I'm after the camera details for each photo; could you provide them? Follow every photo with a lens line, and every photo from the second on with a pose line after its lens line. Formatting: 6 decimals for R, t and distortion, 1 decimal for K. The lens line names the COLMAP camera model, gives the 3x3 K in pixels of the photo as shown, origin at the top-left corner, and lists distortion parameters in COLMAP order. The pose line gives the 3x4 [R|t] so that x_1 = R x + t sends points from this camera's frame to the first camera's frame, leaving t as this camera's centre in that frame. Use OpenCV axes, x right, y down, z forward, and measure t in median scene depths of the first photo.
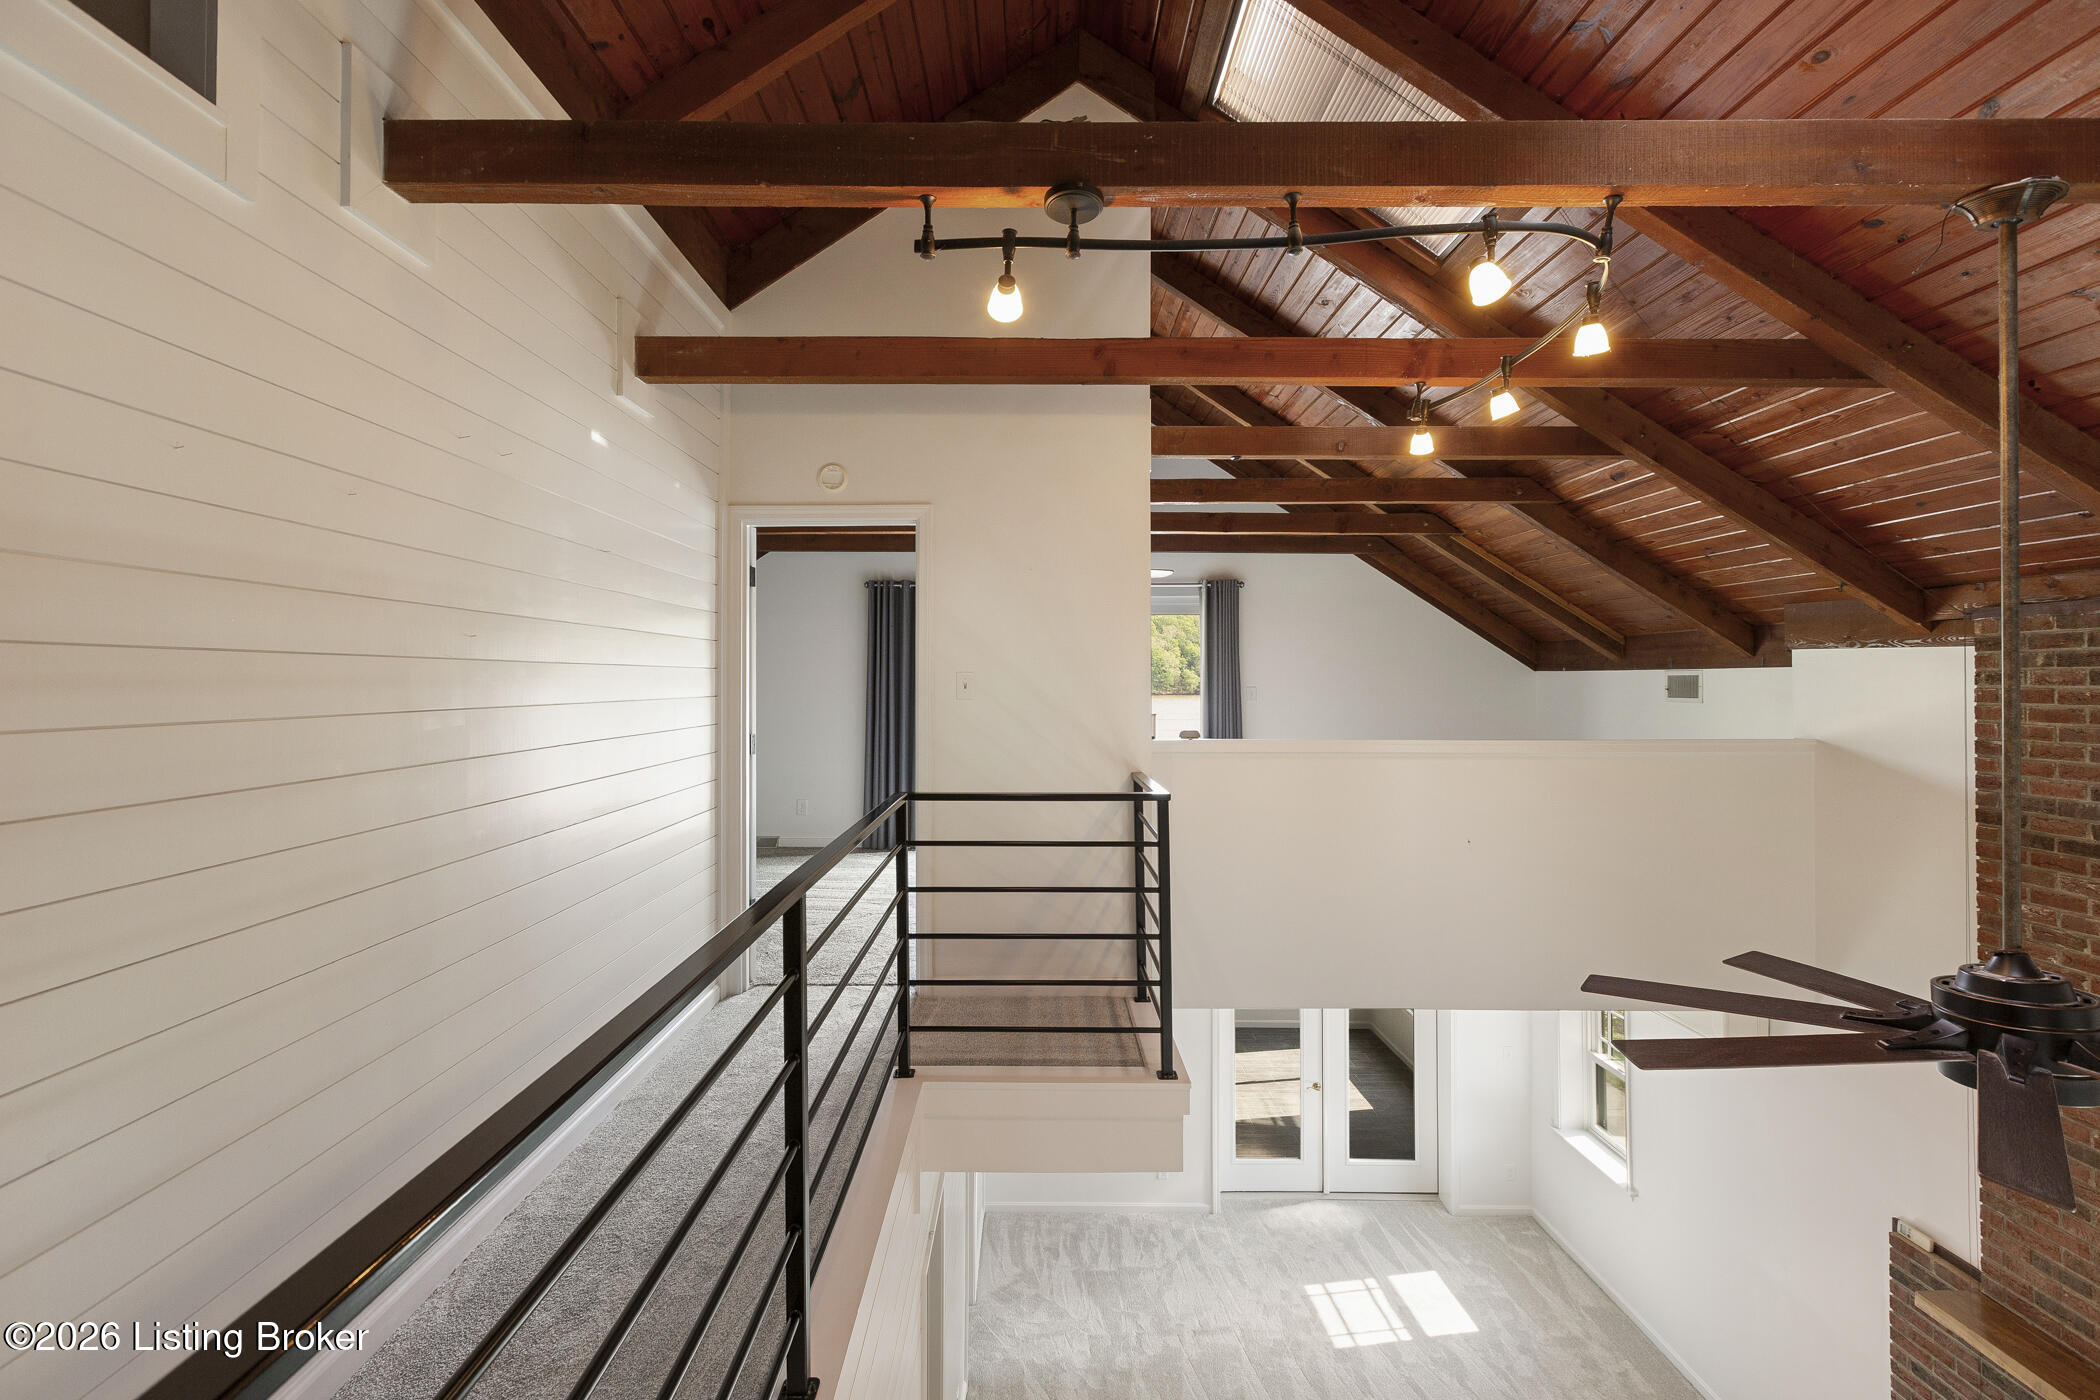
lens RADIAL K [[938.3, 0, 1076.8], [0, 938.3, 662.5], [0, 0, 1]] dist [0.004668, -0.001707]
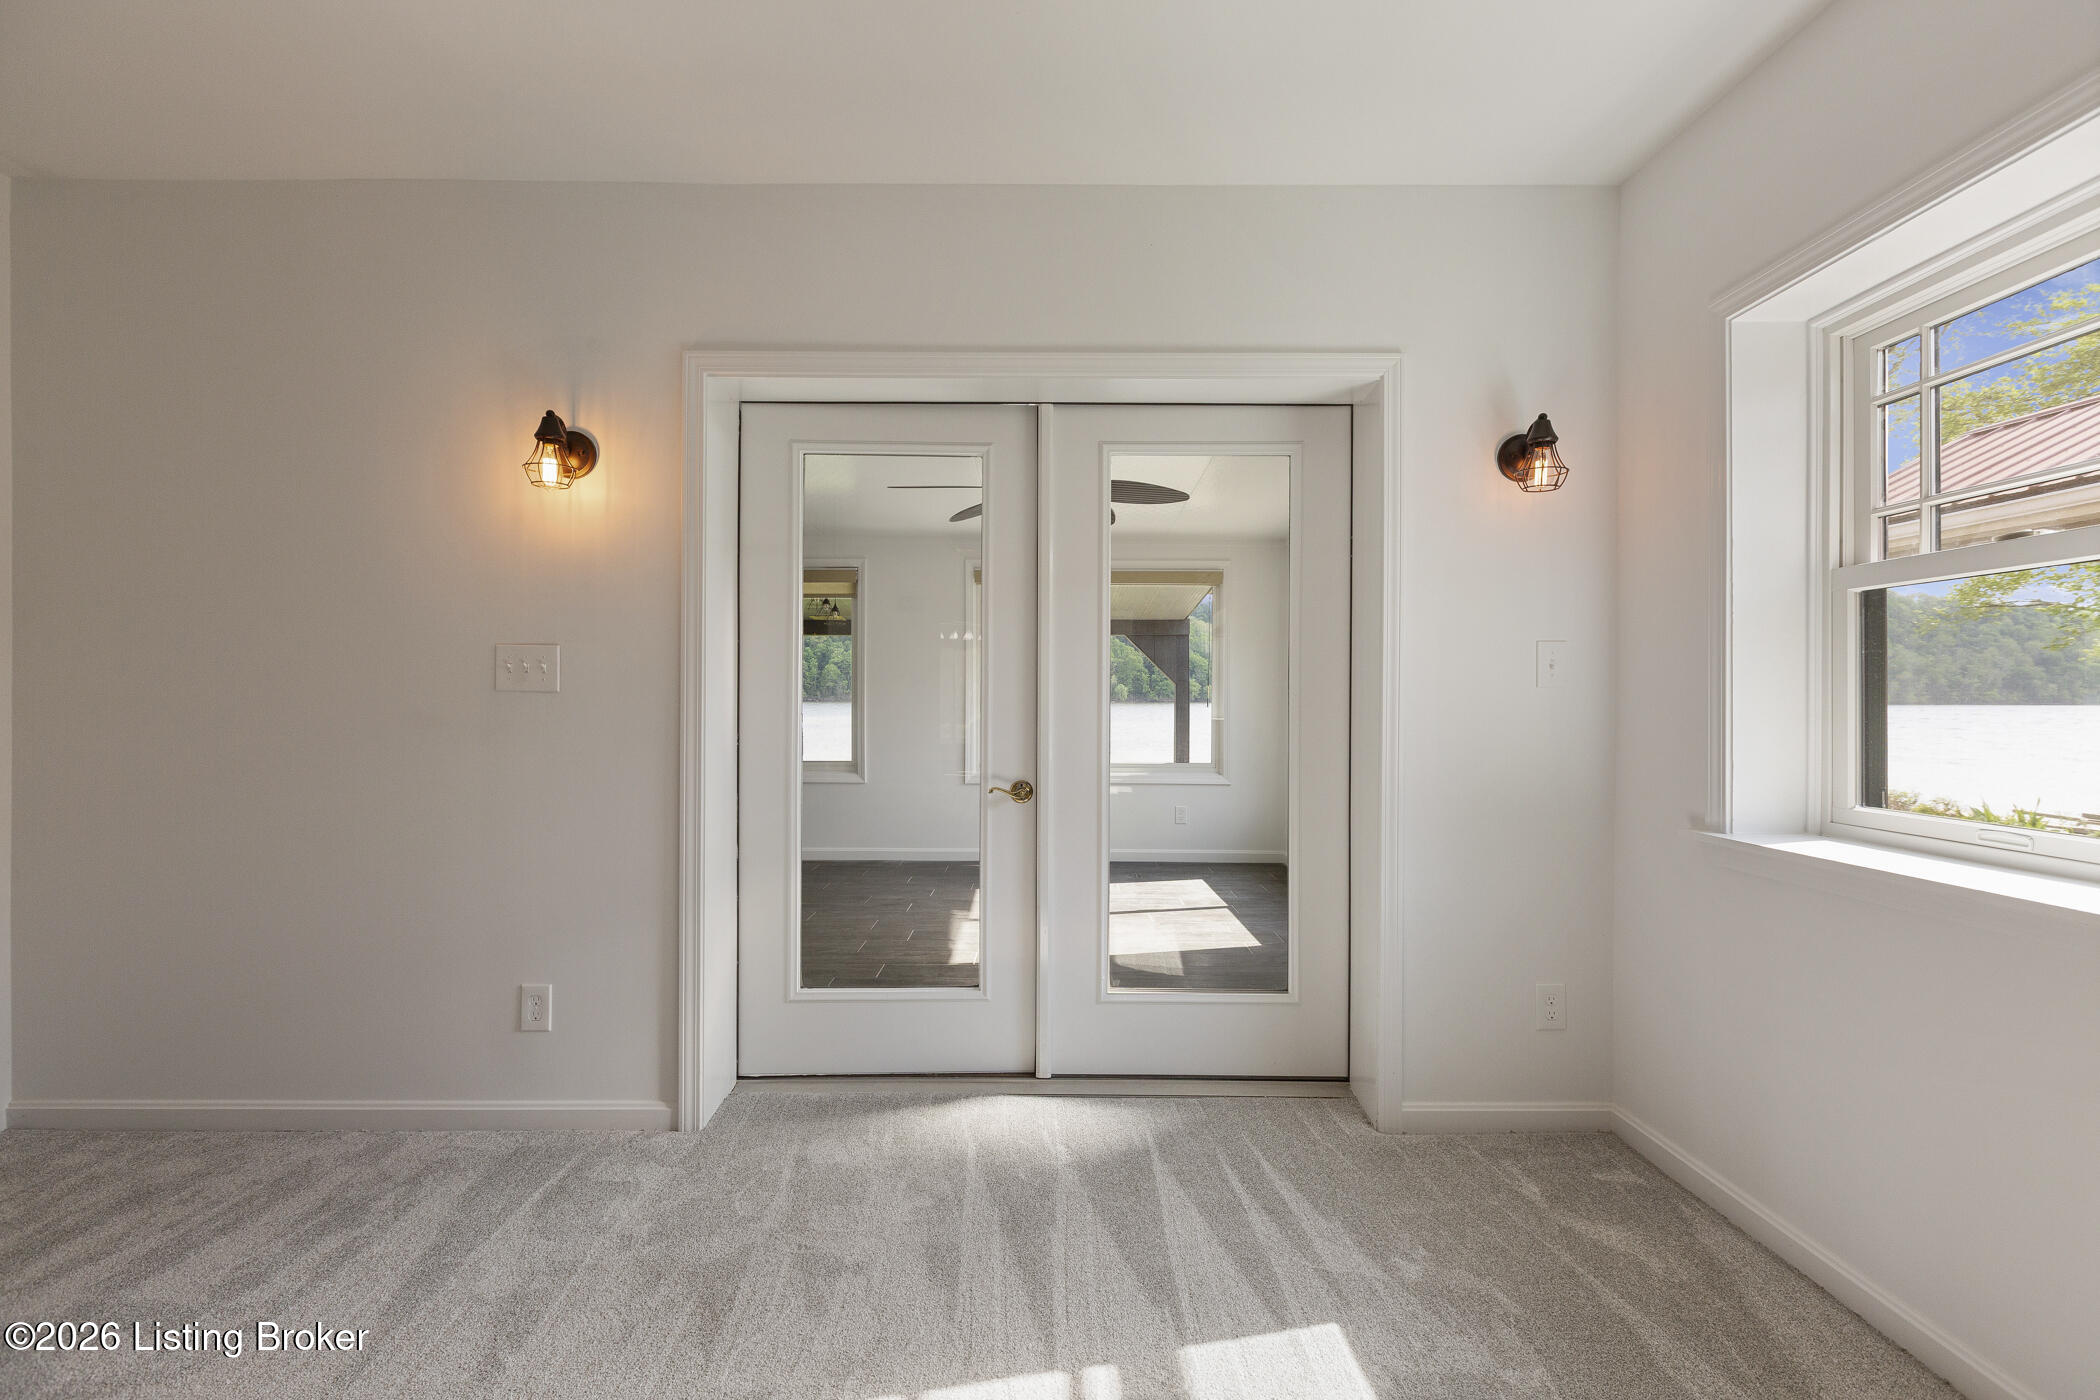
lens RADIAL K [[938.3, 0, 1051.7], [0, 938.3, 698.0], [0, 0, 1]] dist [0.004668, -0.001707]
pose [[0.999977, 0.001463, 0.006627, 0.395503], [-0.001578, 0.999847, 0.017409, 0.598908], [-0.006601, -0.017419, 0.999826, 0.938193]]
